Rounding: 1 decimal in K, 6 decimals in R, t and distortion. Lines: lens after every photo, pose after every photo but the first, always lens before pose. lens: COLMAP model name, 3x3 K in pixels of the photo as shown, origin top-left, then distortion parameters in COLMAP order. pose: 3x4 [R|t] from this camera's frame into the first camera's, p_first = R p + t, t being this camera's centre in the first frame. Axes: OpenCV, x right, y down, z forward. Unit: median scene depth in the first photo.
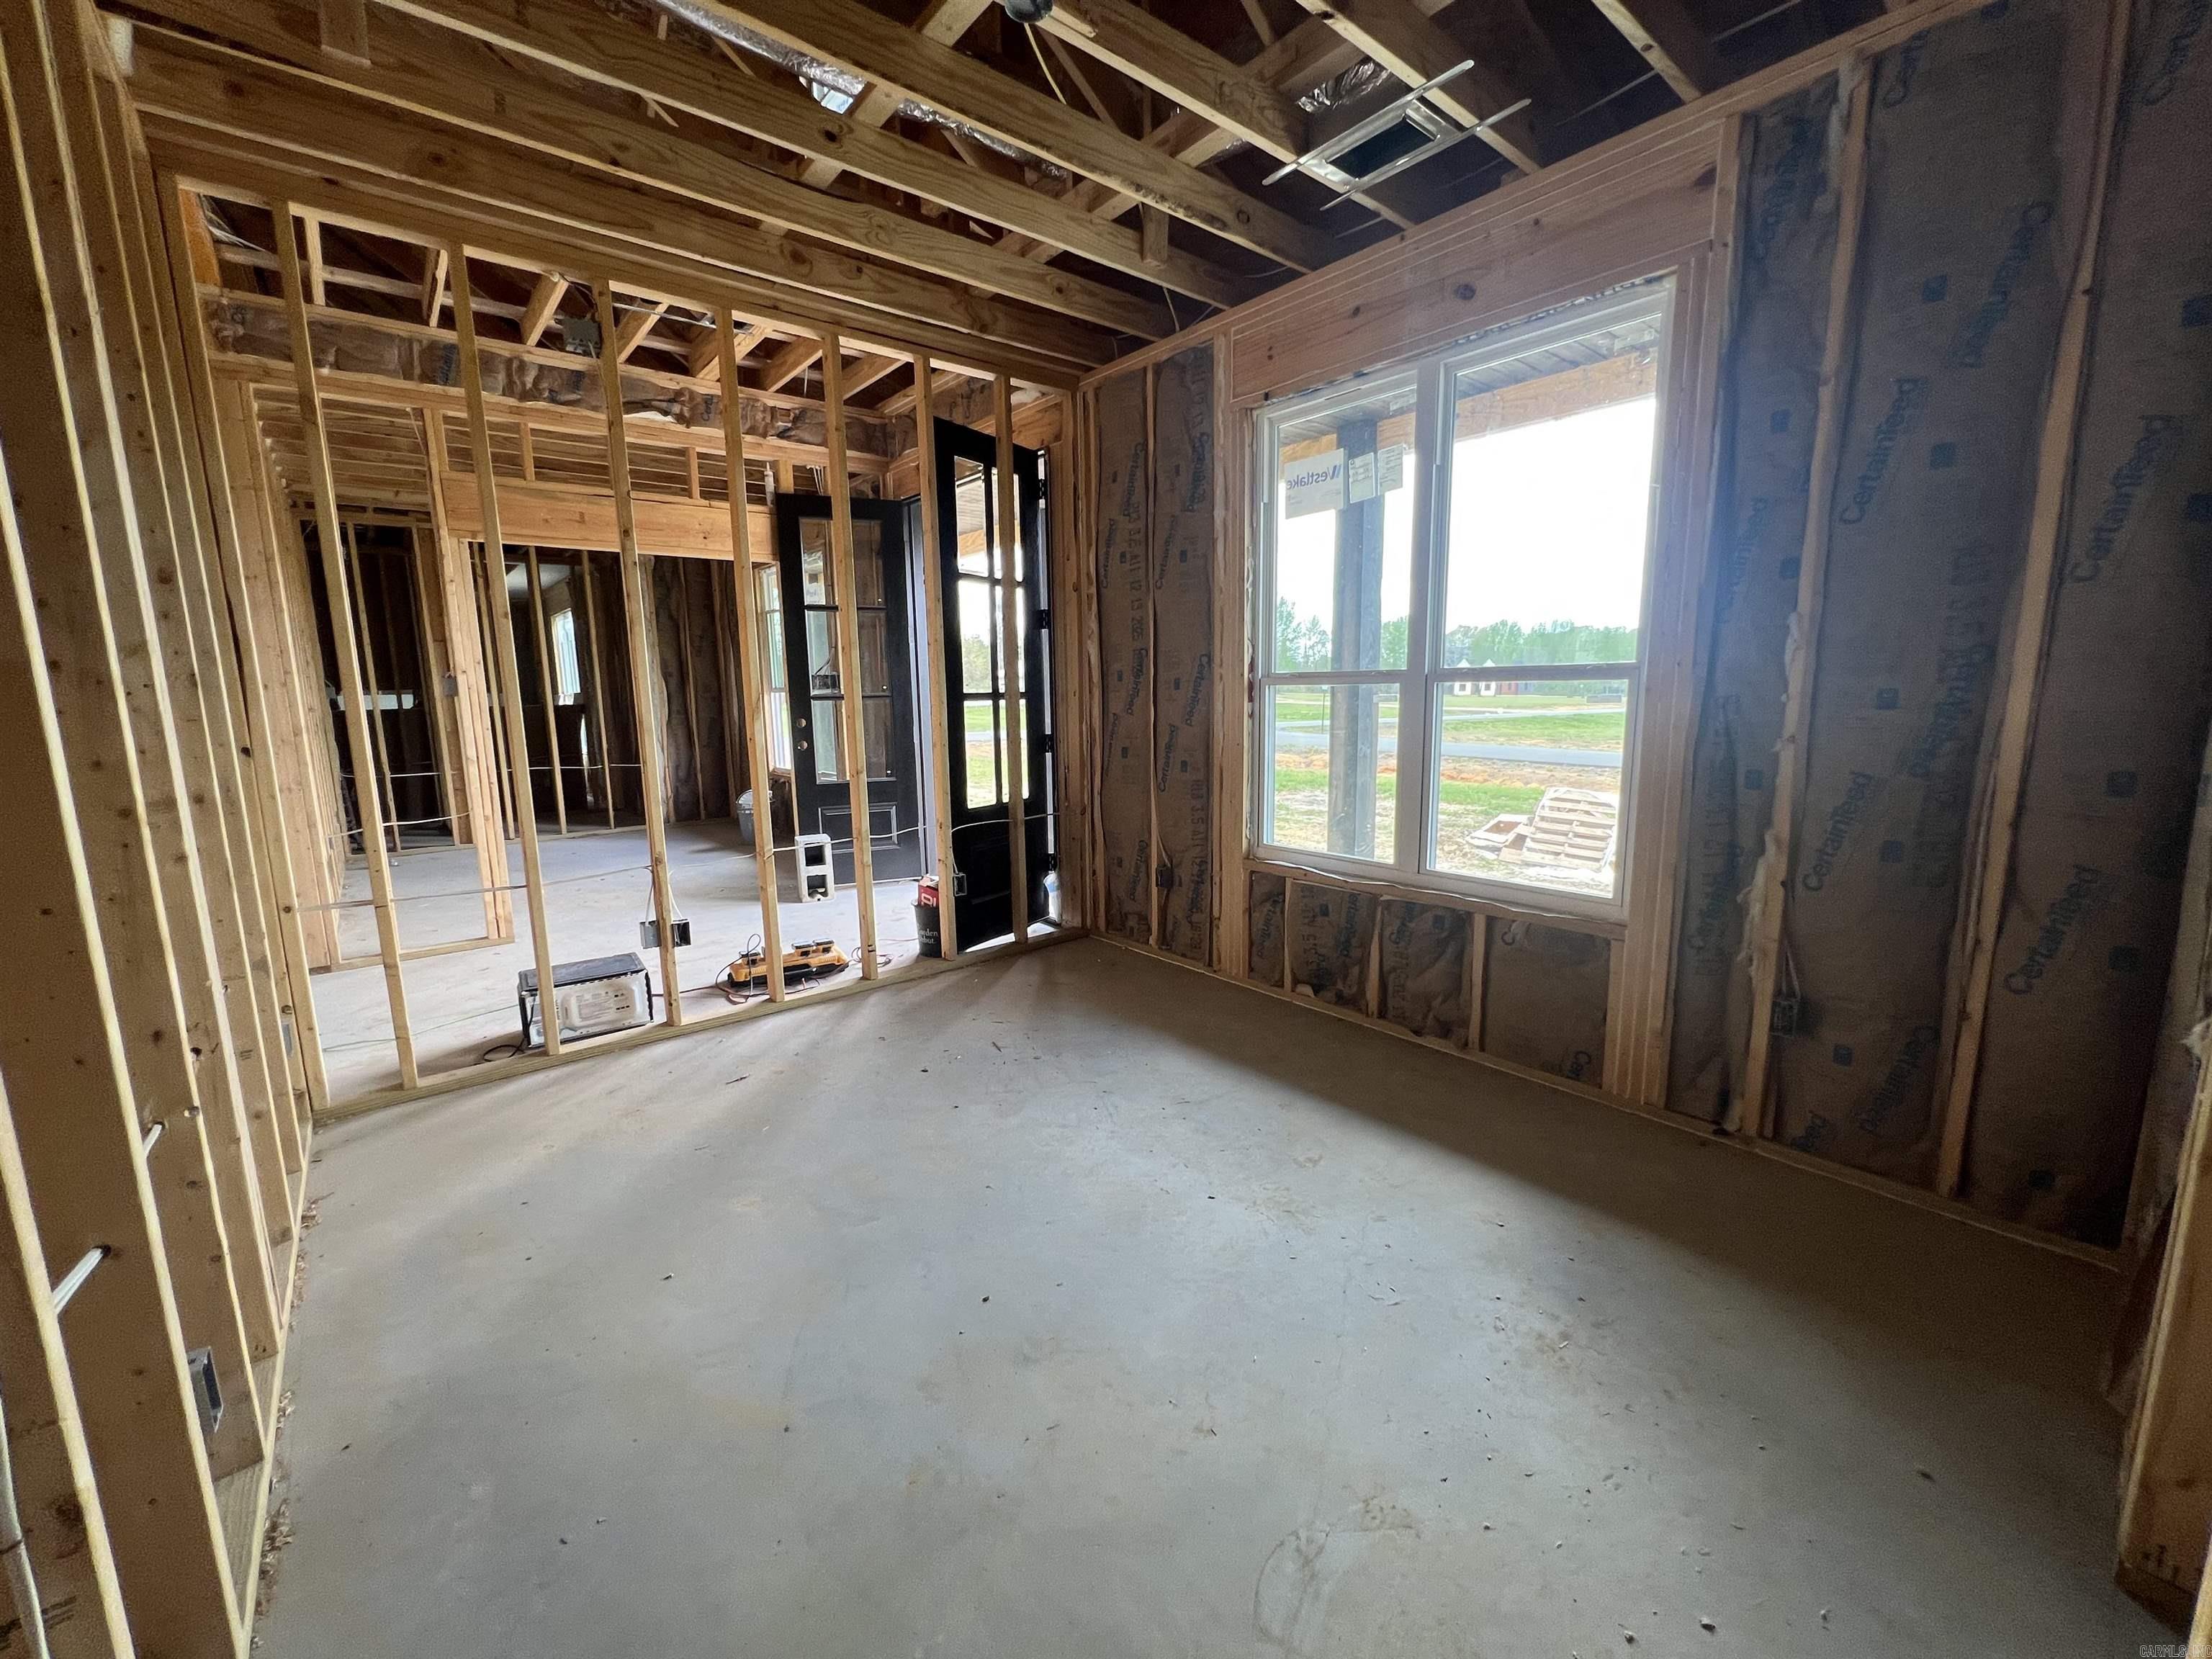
lens RADIAL K [[894.3, 0, 1113.2], [0, 894.3, 818.0], [0, 0, 1]] dist [0.001248, 0.000182]
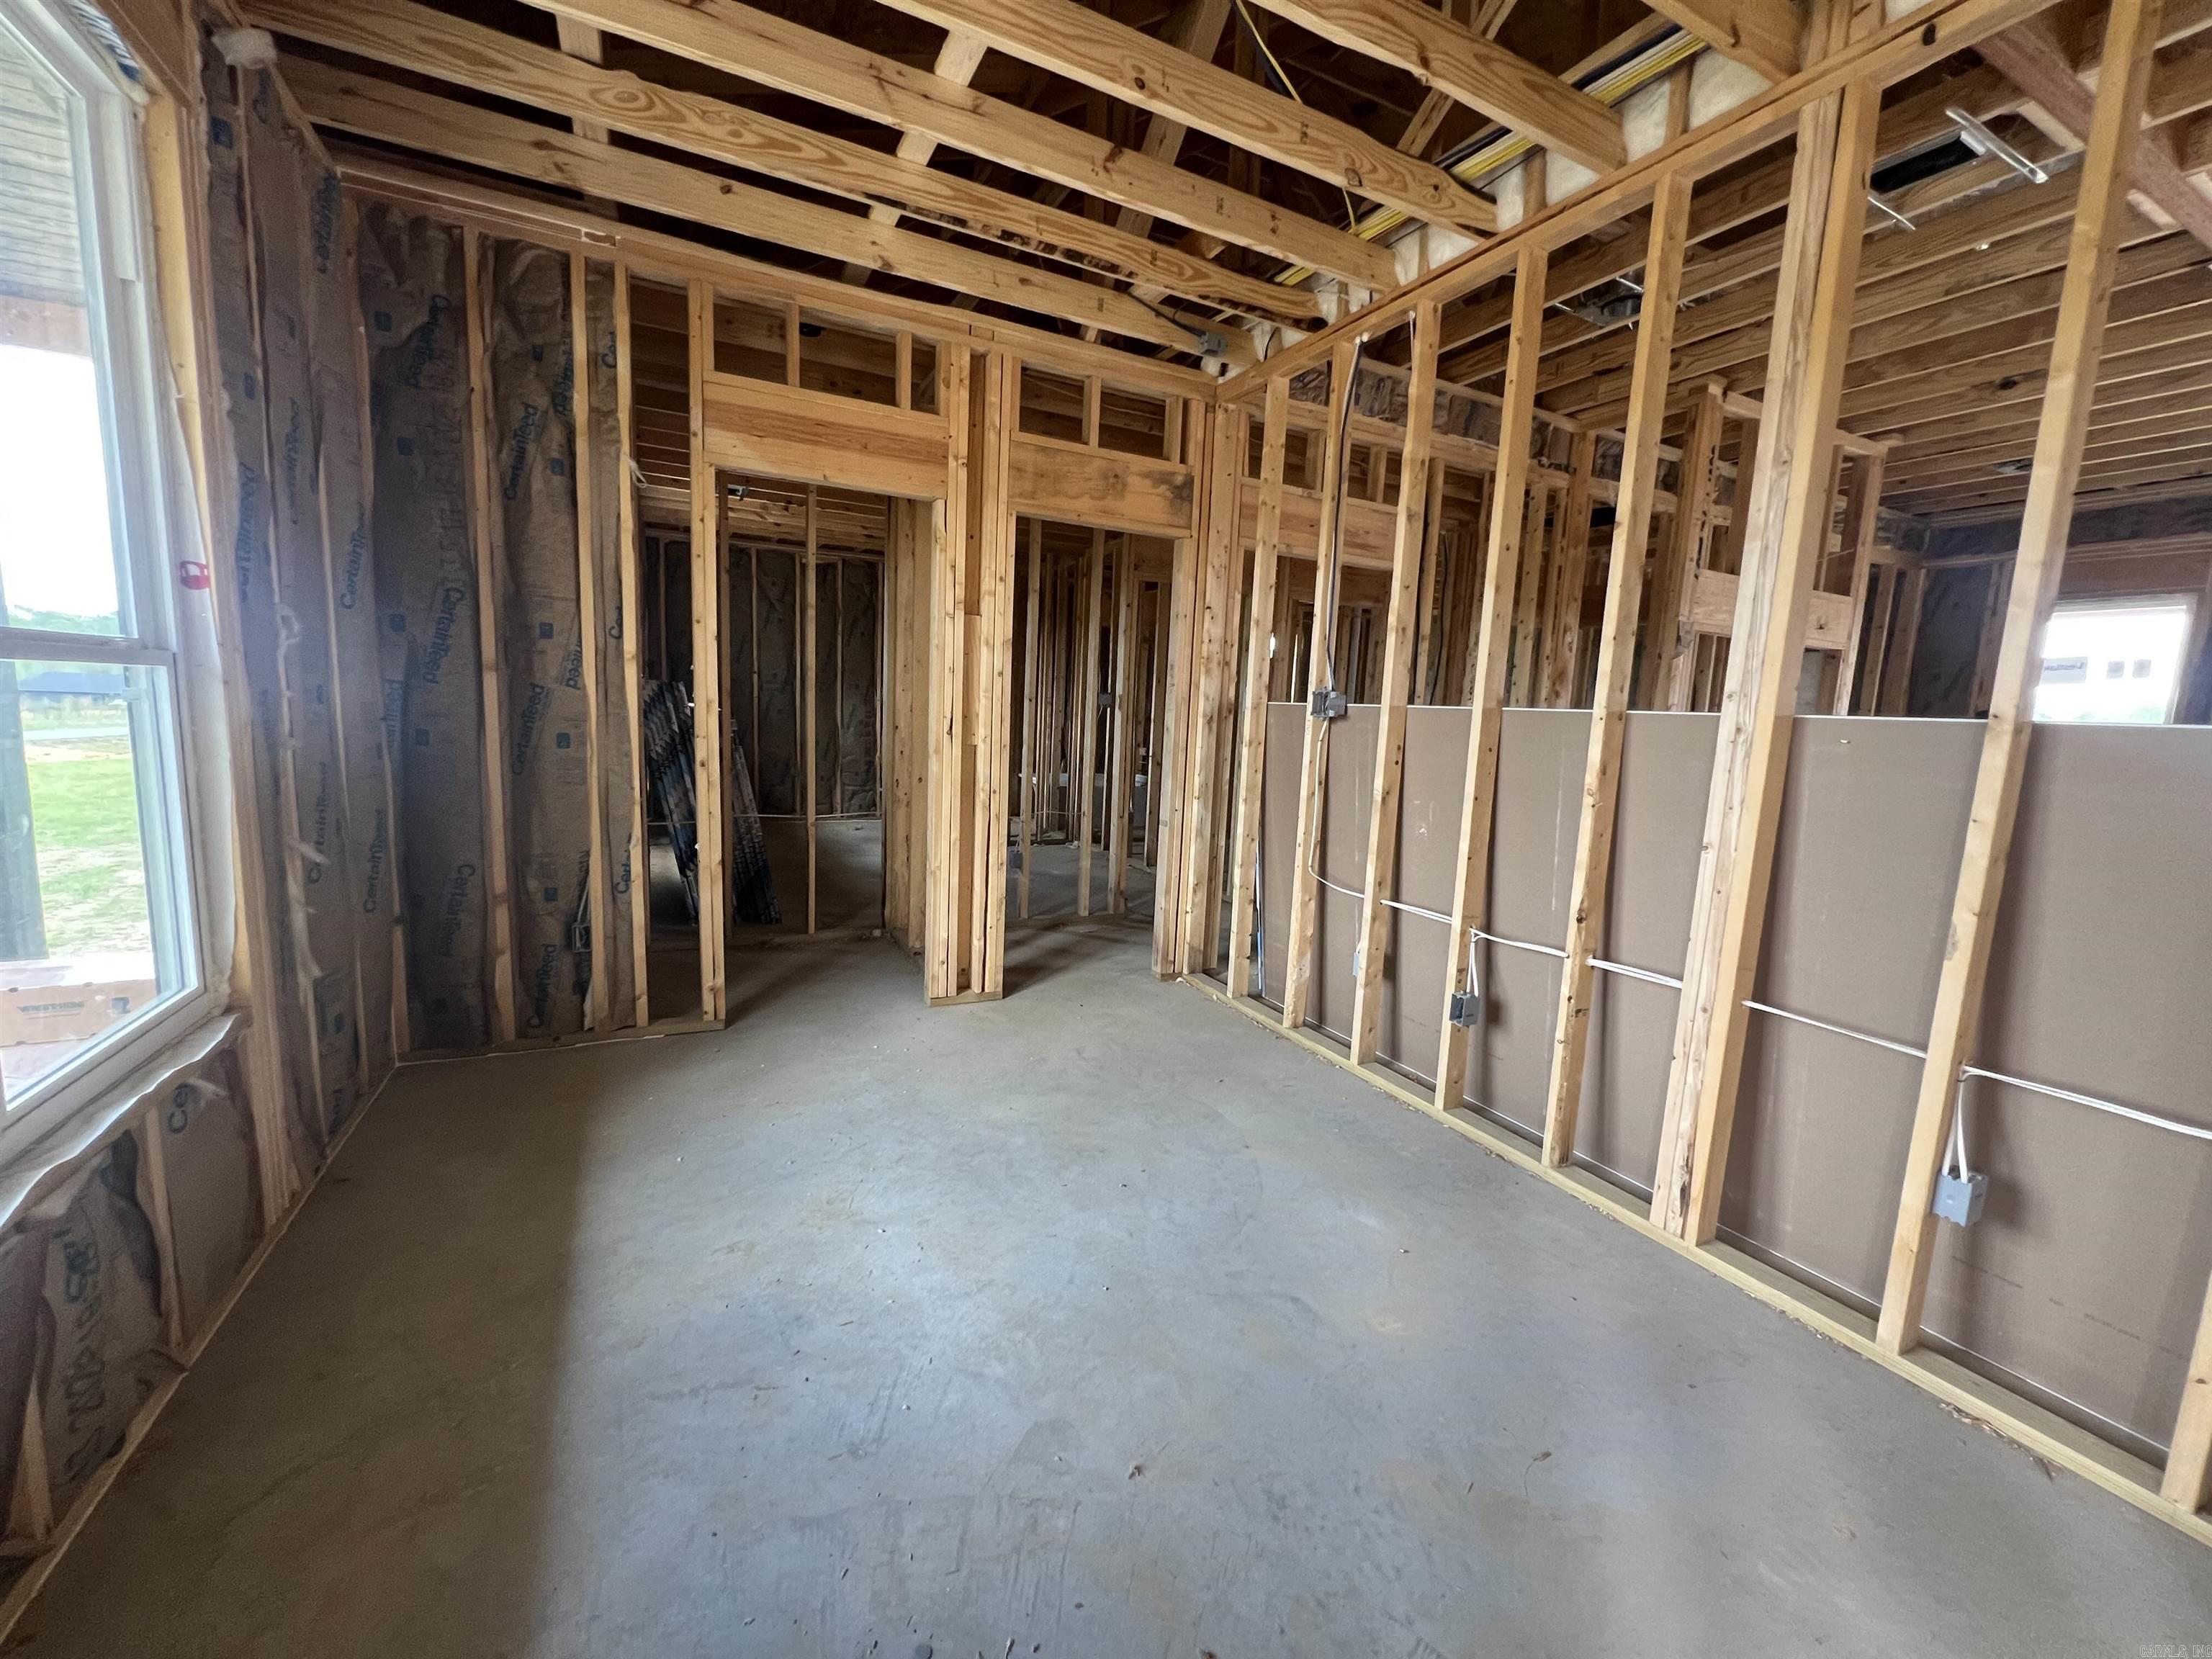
lens RADIAL K [[894.3, 0, 1113.9], [0, 894.3, 829.2], [0, 0, 1]] dist [0.001248, 0.000182]
pose [[-0.974577, -0.062489, 0.215160, -0.258091], [0.001144, 0.958917, 0.283684, -0.213340], [-0.224048, 0.276718, -0.934468, 1.420525]]
